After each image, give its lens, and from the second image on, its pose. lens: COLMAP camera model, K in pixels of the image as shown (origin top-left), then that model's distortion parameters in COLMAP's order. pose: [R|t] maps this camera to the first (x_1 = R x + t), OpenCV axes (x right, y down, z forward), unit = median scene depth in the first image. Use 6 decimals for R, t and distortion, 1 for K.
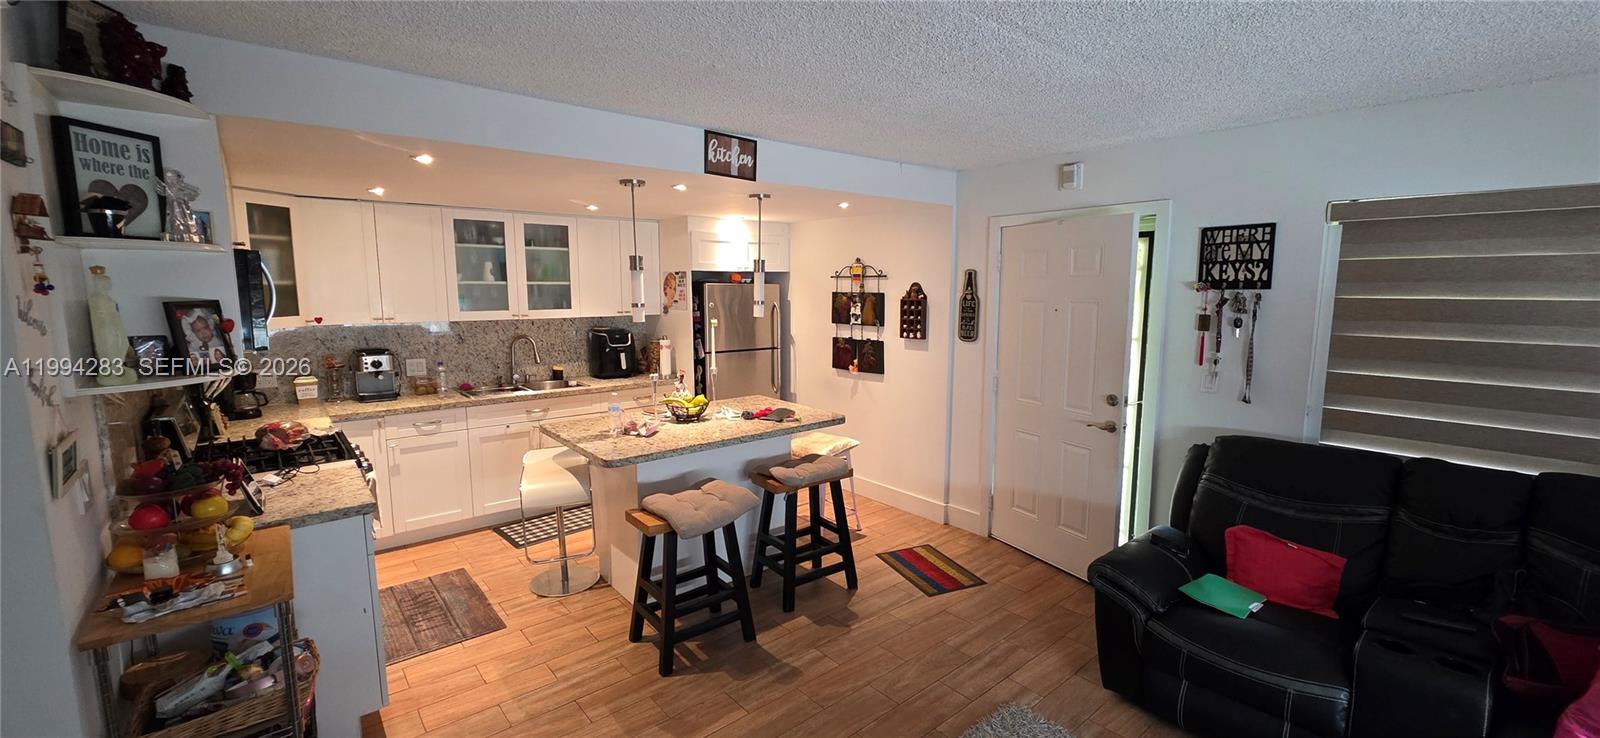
lens RADIAL K [[632.9, 0, 810.1], [0, 632.9, 374.3], [0, 0, 1]] dist [0.003122, 0.000340]
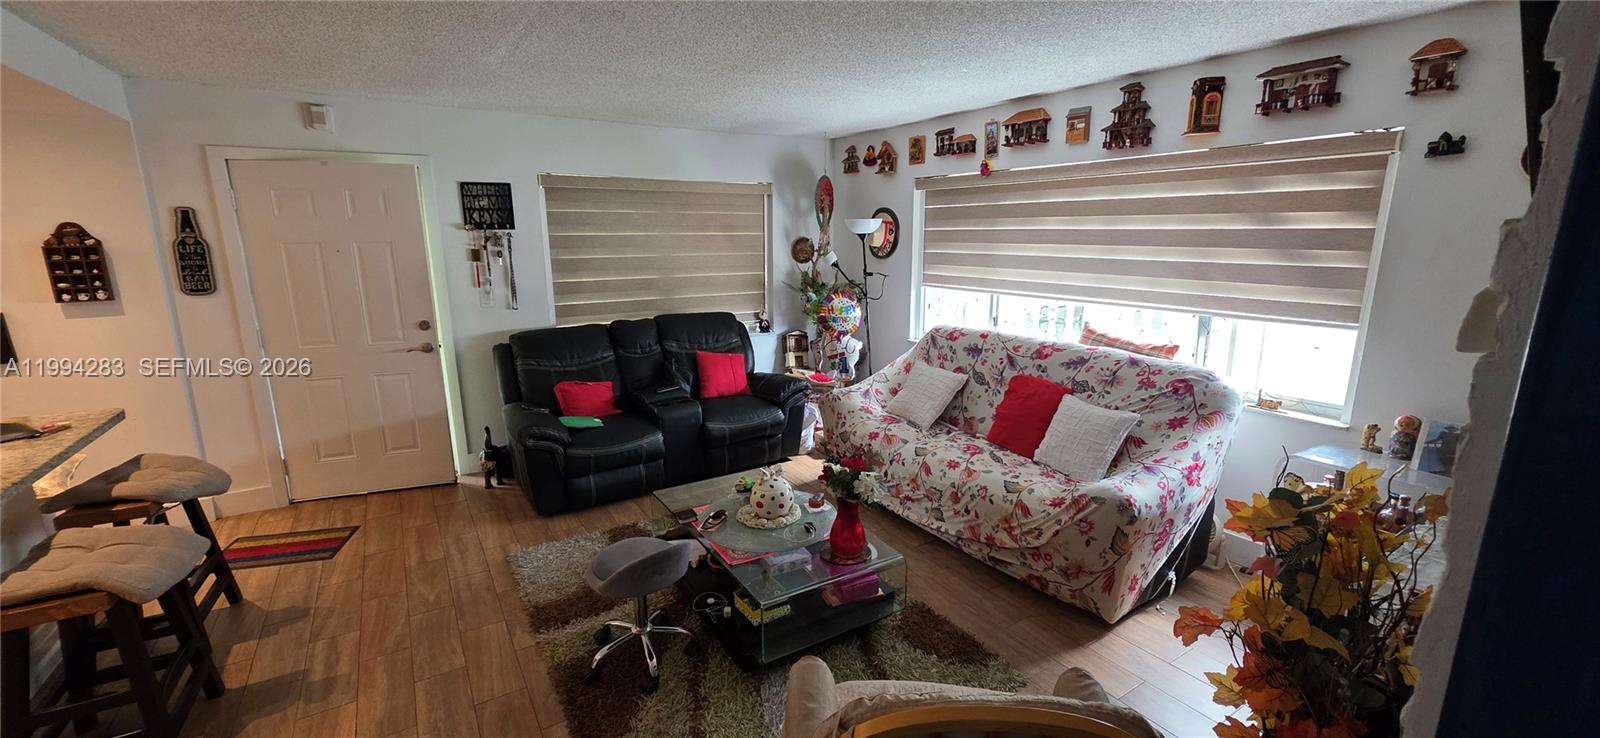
lens RADIAL K [[632.9, 0, 798.8], [0, 632.9, 368.7], [0, 0, 1]] dist [0.003122, 0.000340]
pose [[0.143666, -0.215647, 0.965845, -0.618211], [0.139431, 0.970645, 0.195979, -0.015791], [-0.979755, 0.106513, 0.169517, 0.133757]]
